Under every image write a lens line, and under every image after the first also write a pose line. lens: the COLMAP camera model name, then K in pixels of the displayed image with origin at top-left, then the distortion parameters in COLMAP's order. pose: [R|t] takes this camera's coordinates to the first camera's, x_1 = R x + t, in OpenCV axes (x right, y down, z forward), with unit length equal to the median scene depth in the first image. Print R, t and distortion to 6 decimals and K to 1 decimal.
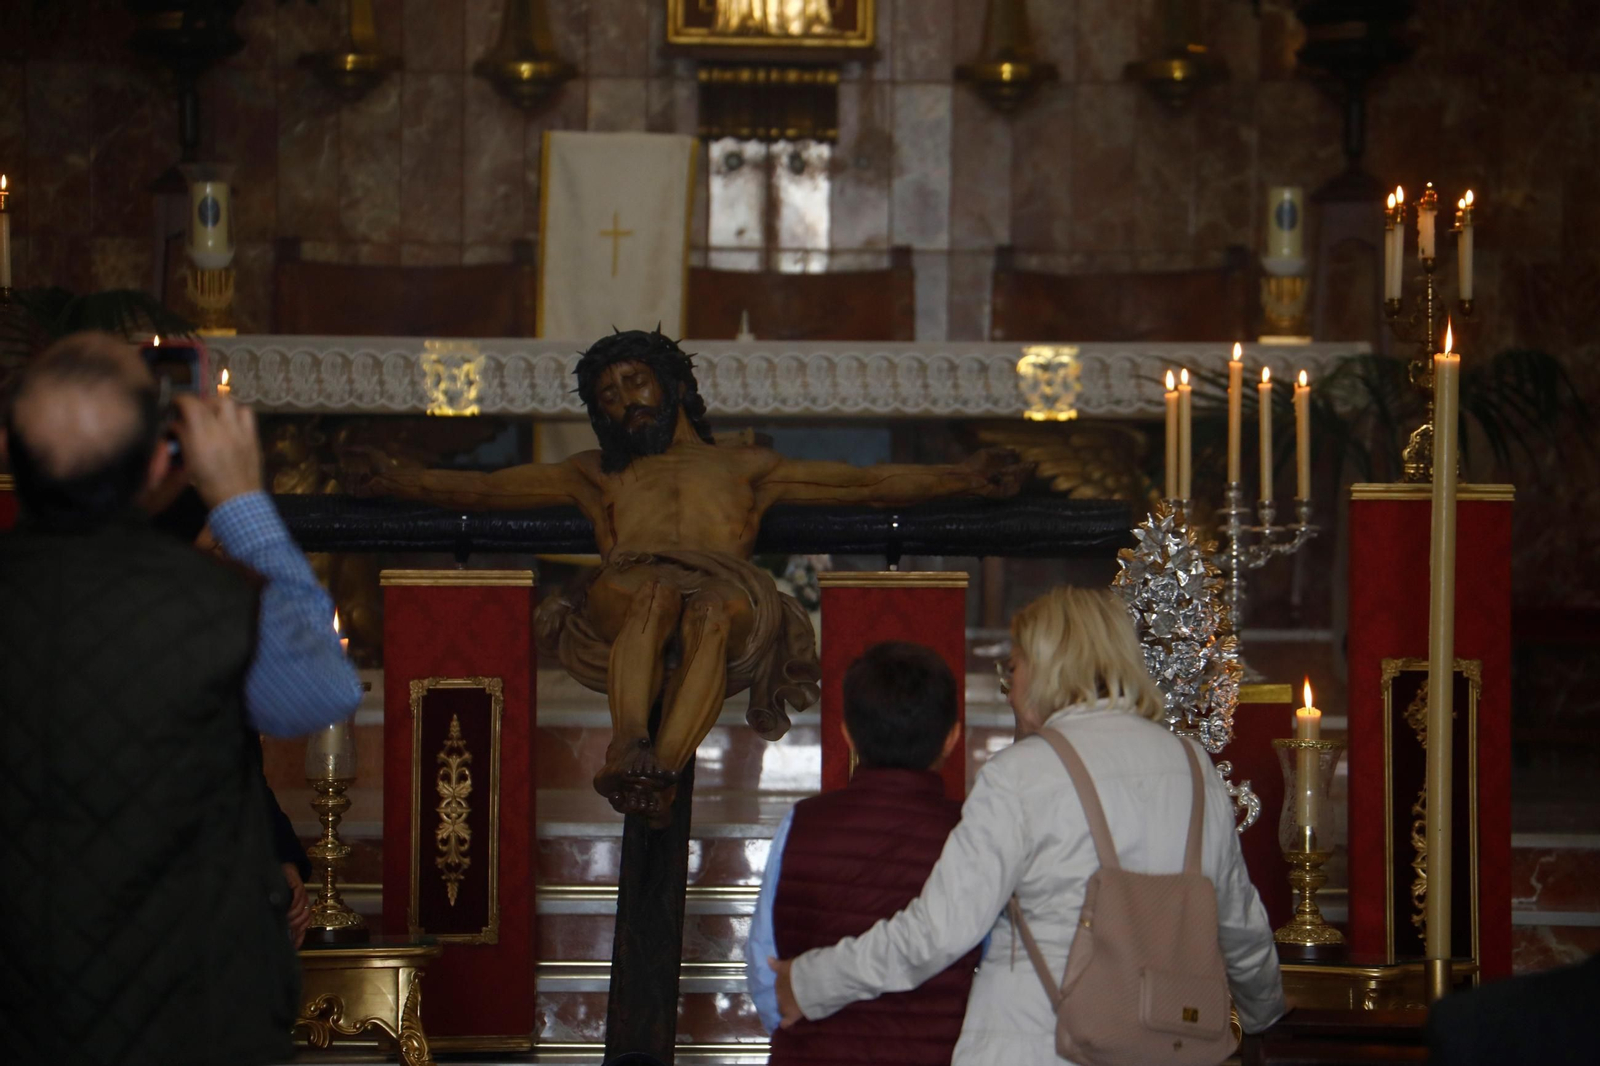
lens RADIAL K [[8220.3, 0, 797.1], [0, 8220.3, 537.5], [0, 0, 1]] dist [2.101295, -2.048456]
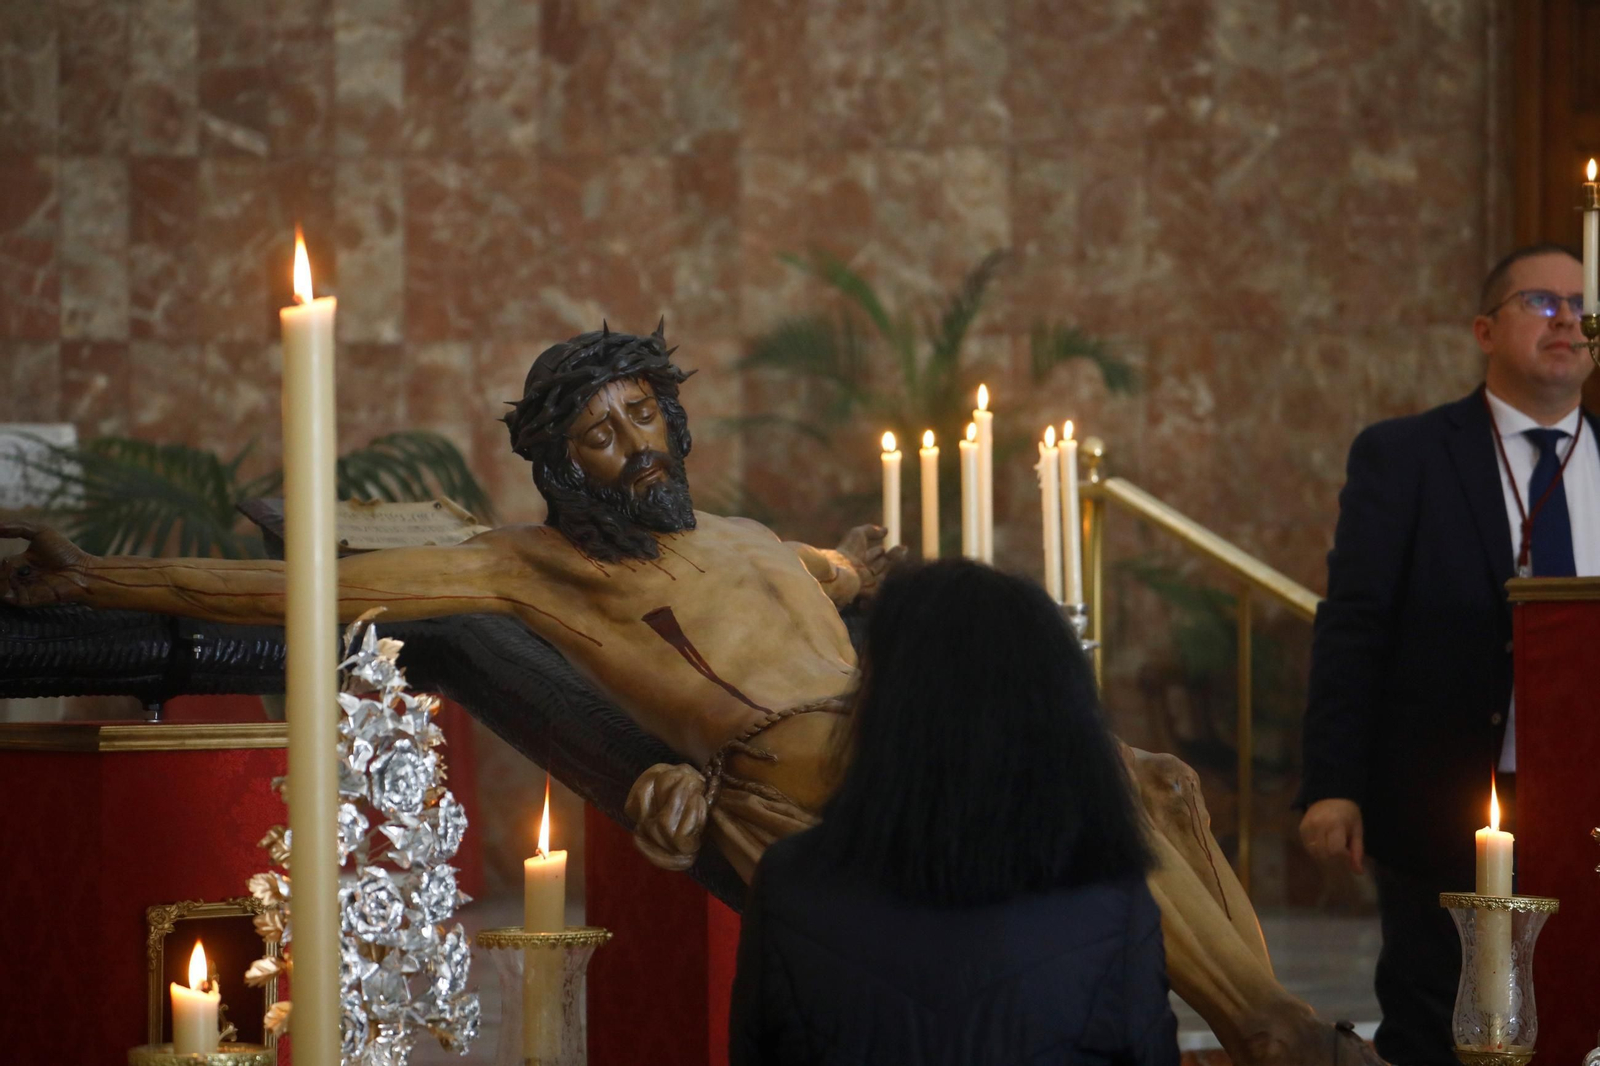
lens RADIAL K [[5287.9, 0, 800.0], [0, 5287.9, 533.0], [0, 0, 1]] dist [0.571038, -1.947973]
pose [[0.805145, 0.002822, 0.593071, -0.232210], [0.010424, 0.999767, -0.018908, -0.002154], [-0.592986, 0.021405, 0.804928, 0.639008]]
